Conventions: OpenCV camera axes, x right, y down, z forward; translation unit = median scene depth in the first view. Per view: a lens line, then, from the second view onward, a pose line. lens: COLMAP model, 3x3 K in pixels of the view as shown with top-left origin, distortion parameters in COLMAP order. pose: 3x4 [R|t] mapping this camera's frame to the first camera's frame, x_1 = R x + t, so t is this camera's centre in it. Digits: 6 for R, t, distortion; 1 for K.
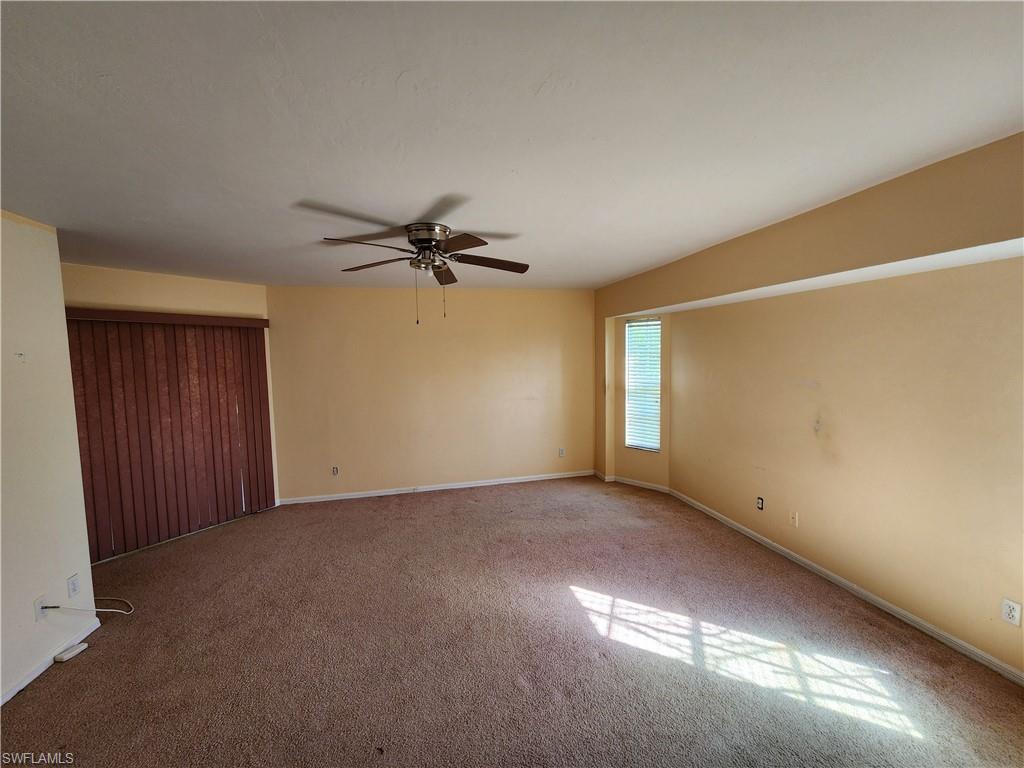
lens RADIAL K [[416.7, 0, 518.0], [0, 416.7, 384.6], [0, 0, 1]] dist [-0.000681, 0.000035]
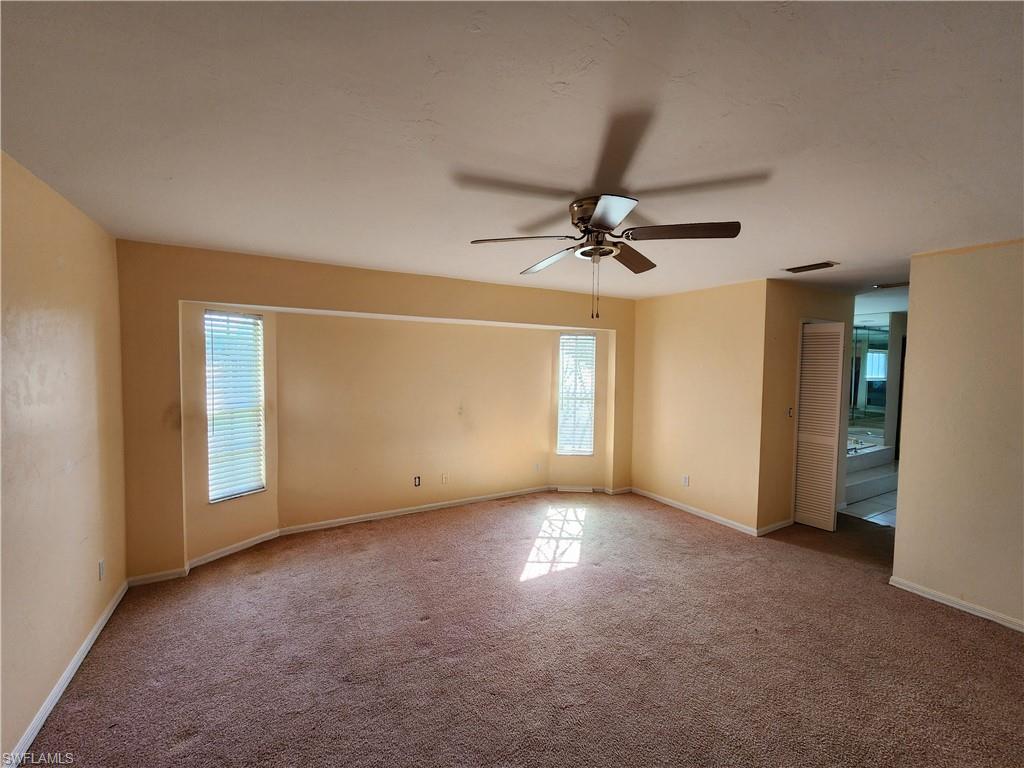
lens RADIAL K [[416.7, 0, 518.0], [0, 416.7, 383.6], [0, 0, 1]] dist [-0.000681, 0.000035]
pose [[-0.284165, -0.028147, 0.958362, -0.919870], [0.063756, 0.996802, 0.048180, -0.069420], [-0.956653, 0.074792, -0.281462, 1.336656]]
